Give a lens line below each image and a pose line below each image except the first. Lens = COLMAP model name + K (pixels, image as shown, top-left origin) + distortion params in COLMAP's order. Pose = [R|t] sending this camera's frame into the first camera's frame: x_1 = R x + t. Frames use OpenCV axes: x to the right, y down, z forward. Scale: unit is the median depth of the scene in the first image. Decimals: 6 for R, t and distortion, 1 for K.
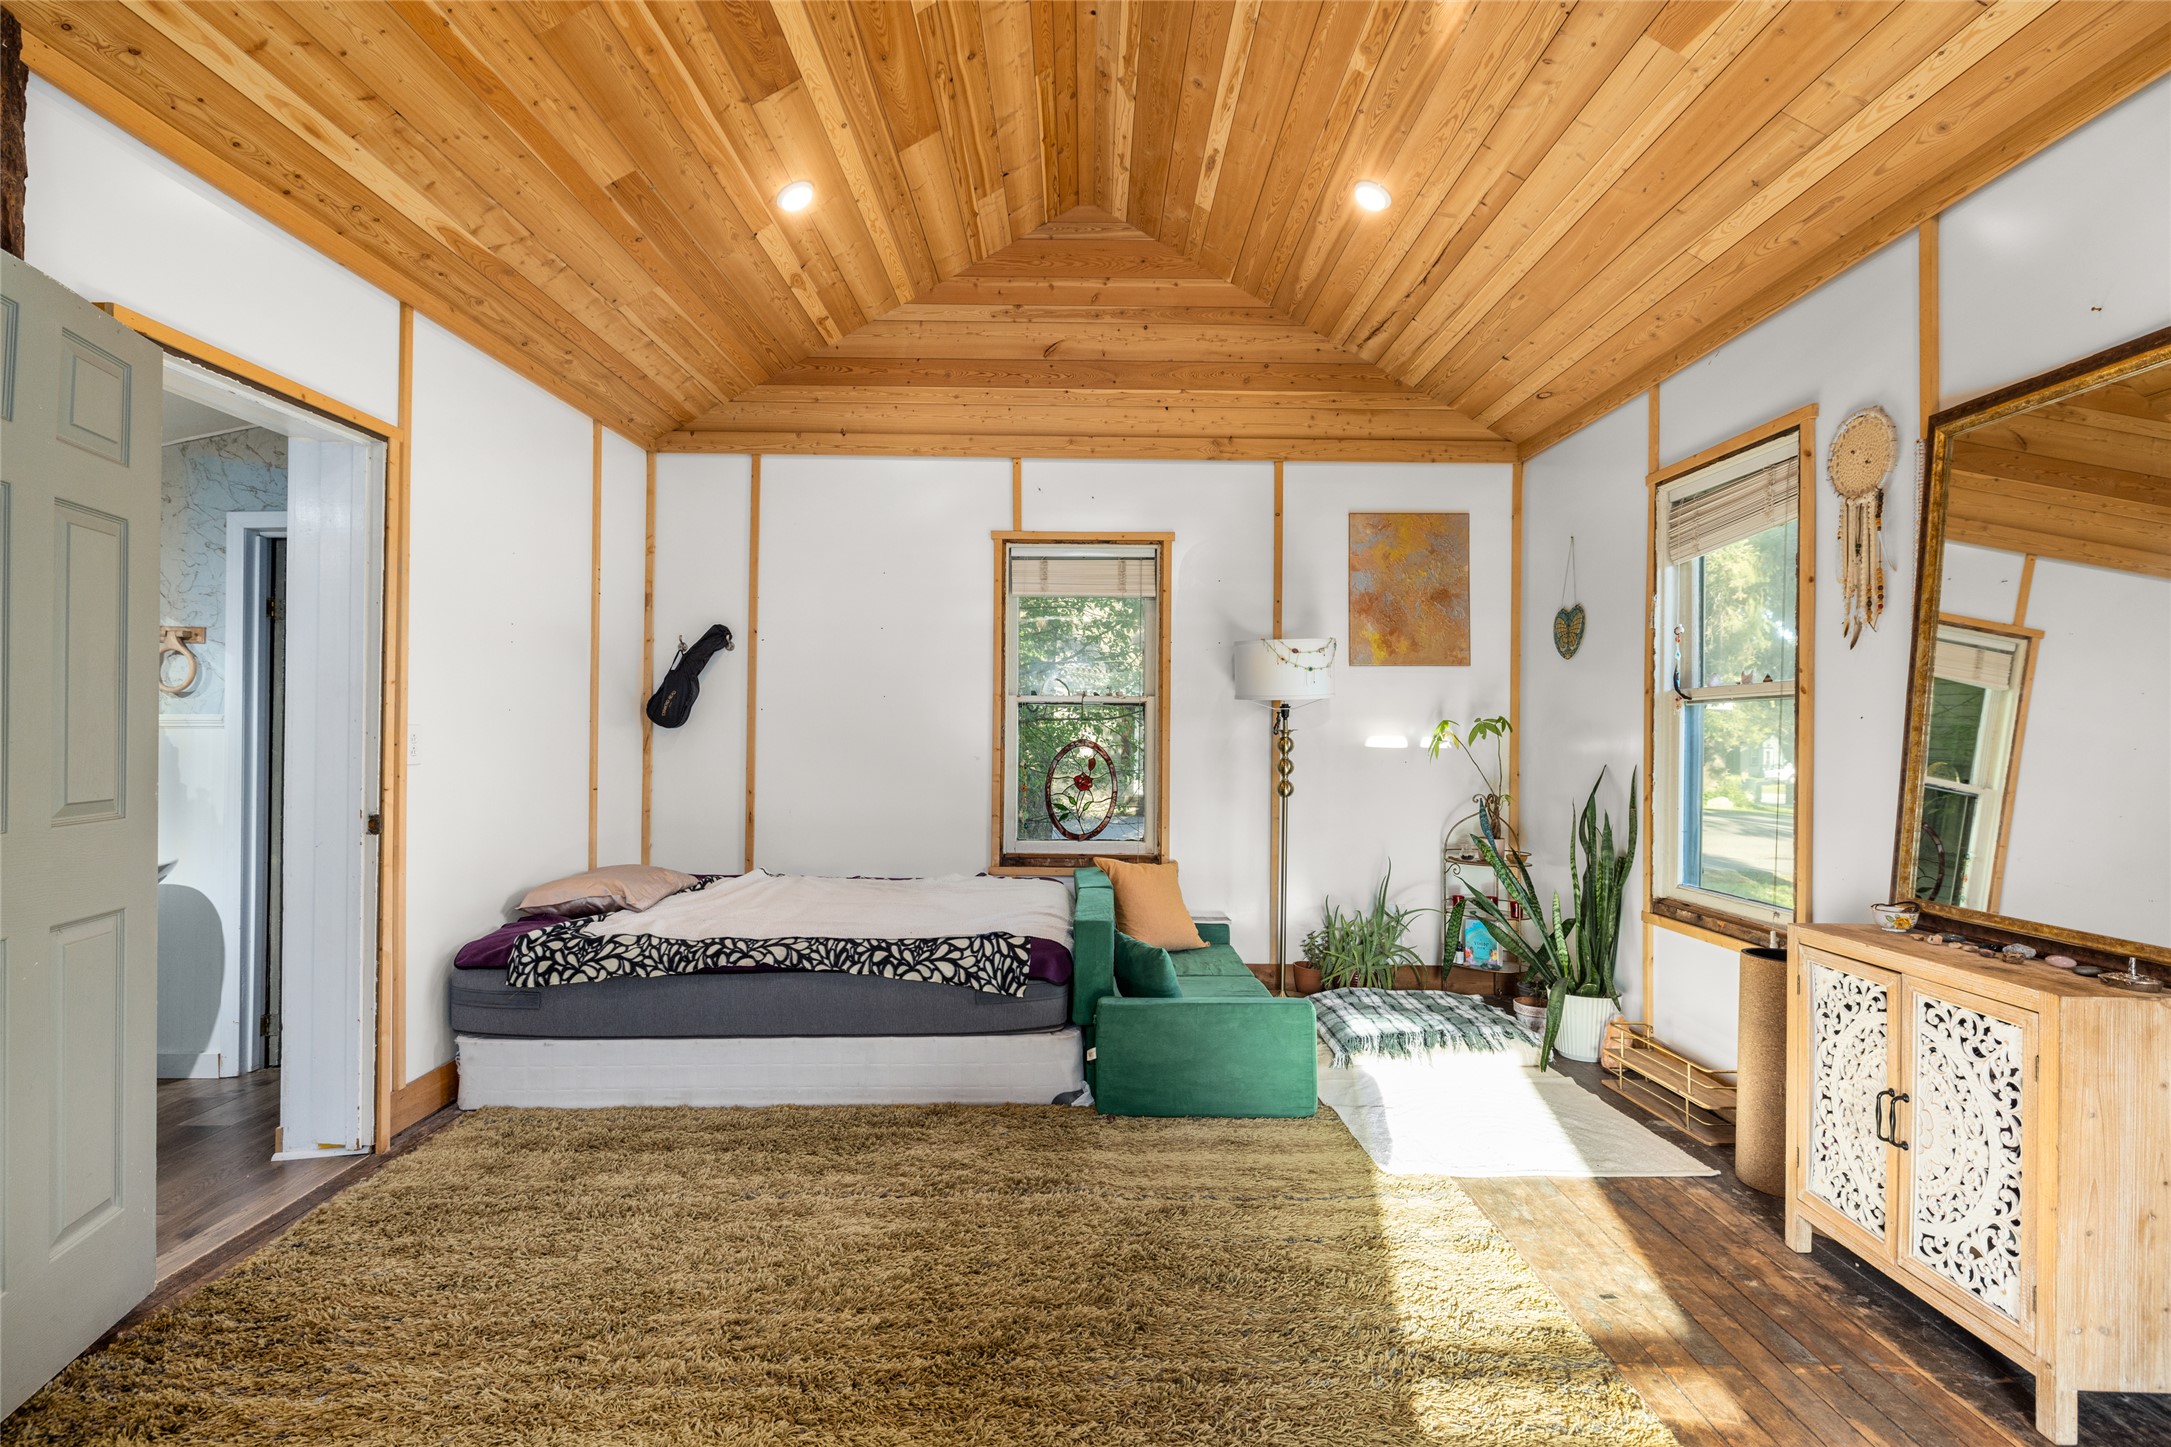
lens RADIAL K [[1068.1, 0, 1085.5], [0, 1068.1, 736.9], [0, 0, 1]] dist [-0.006055, 0.000188]
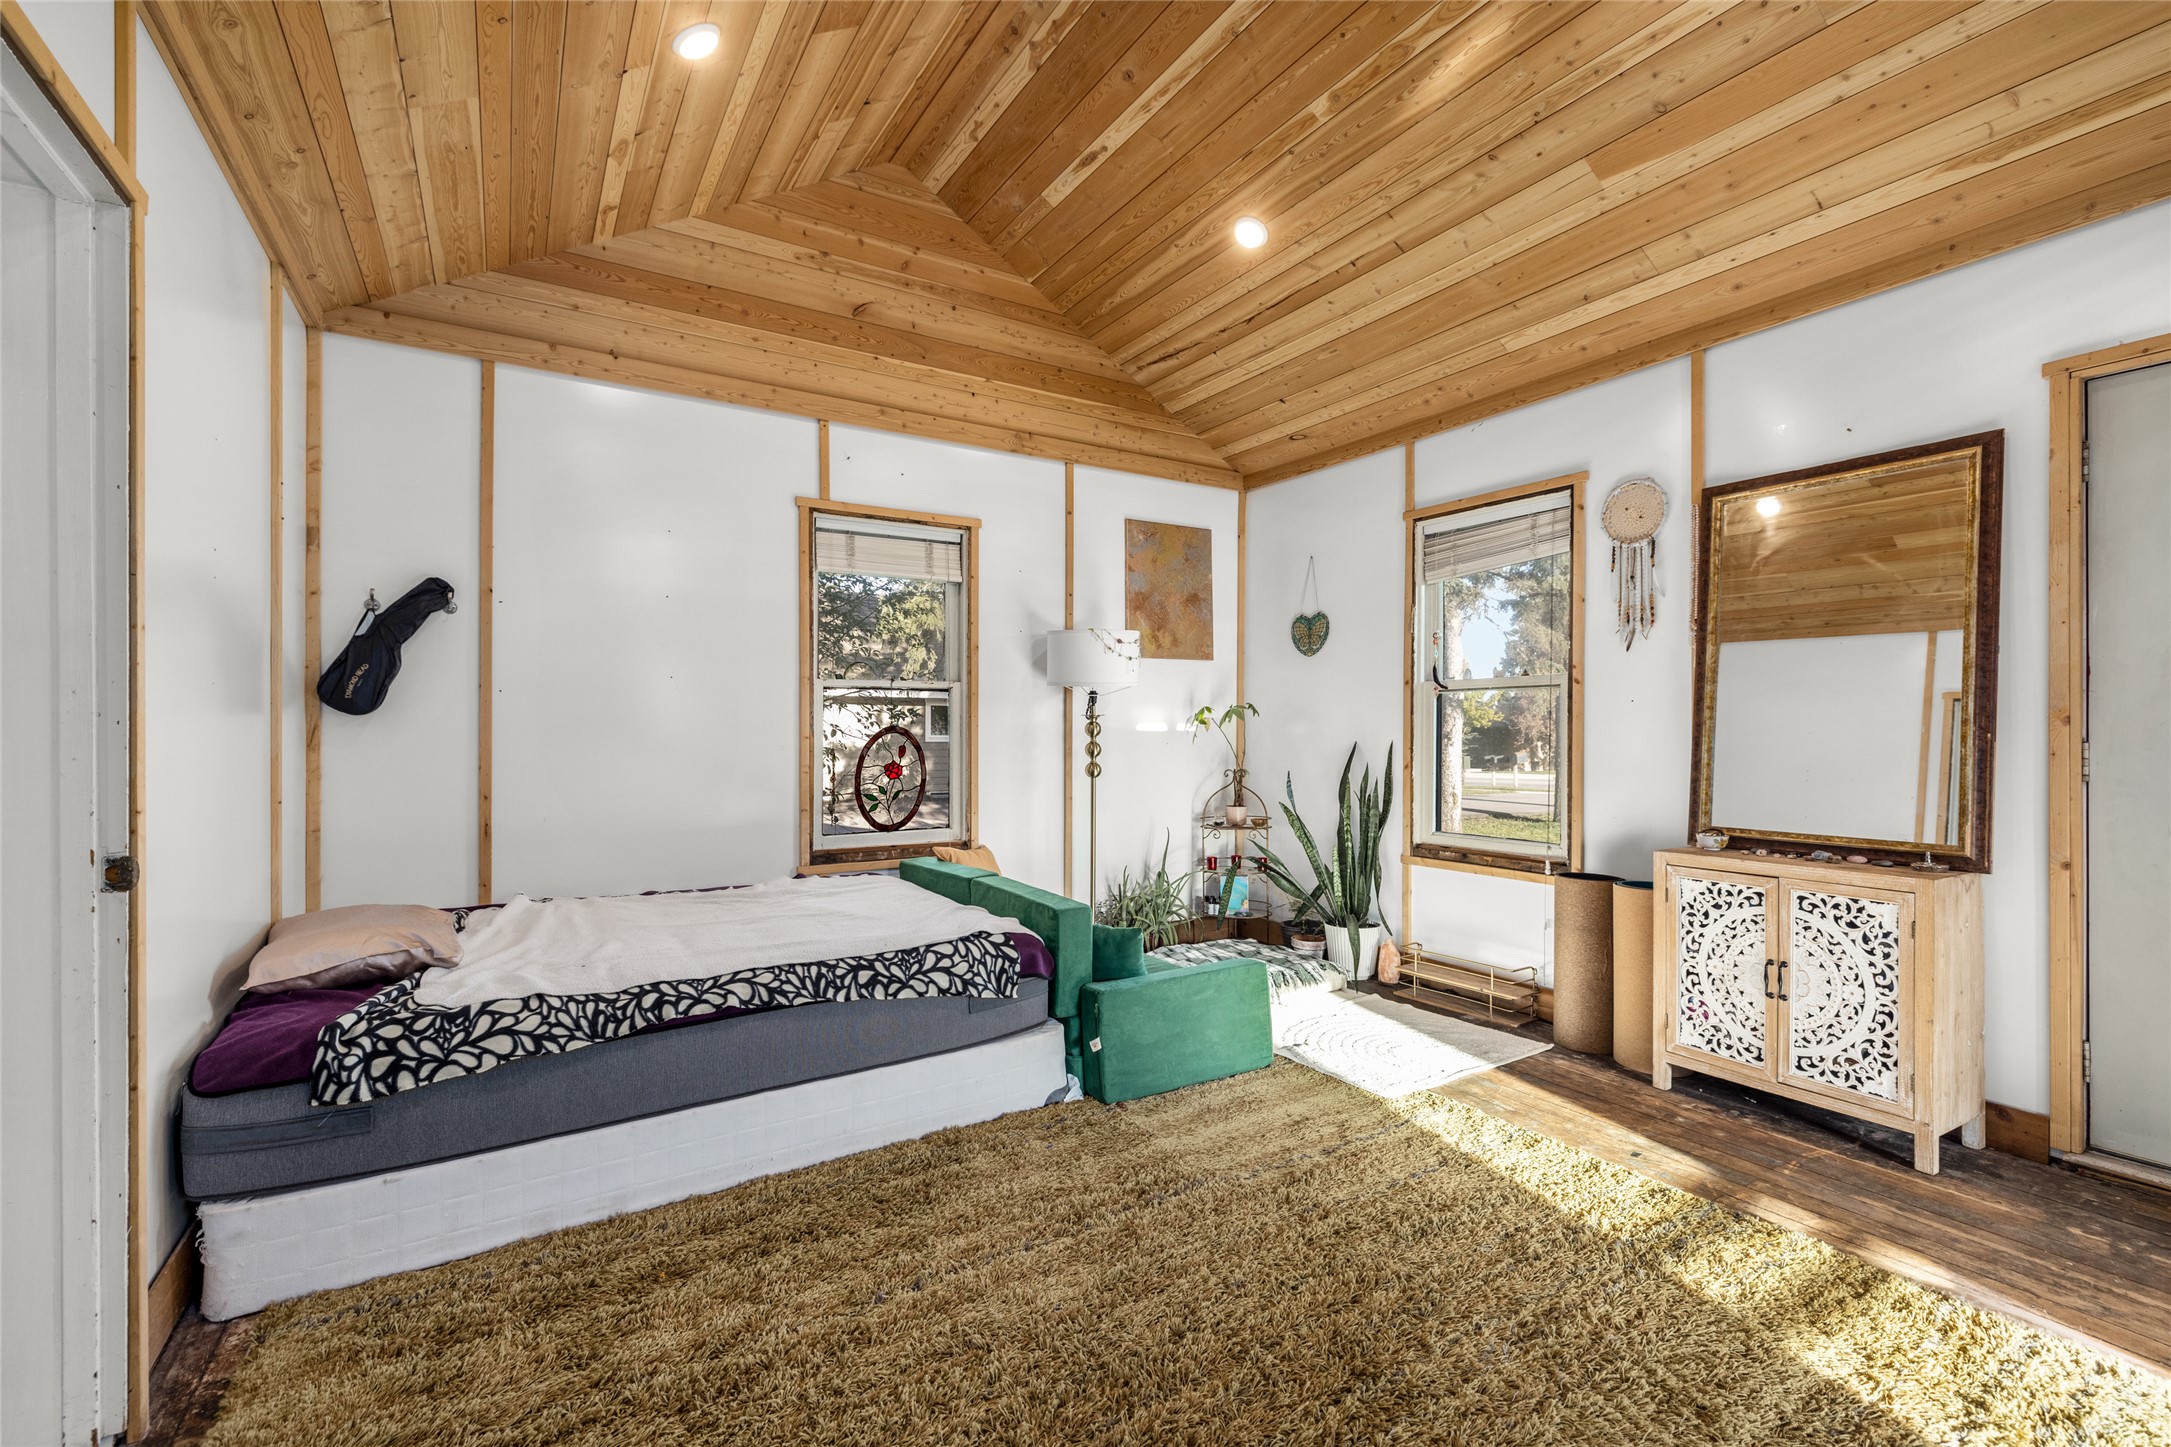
lens RADIAL K [[956.3, 0, 1074.5], [0, 956.3, 739.9], [0, 0, 1]] dist [0.002036, 0.000161]
pose [[0.849259, -0.015554, 0.527747, -0.441481], [0.010099, 0.999862, 0.013216, 0.007168], [-0.527880, -0.005894, 0.849299, 0.255660]]
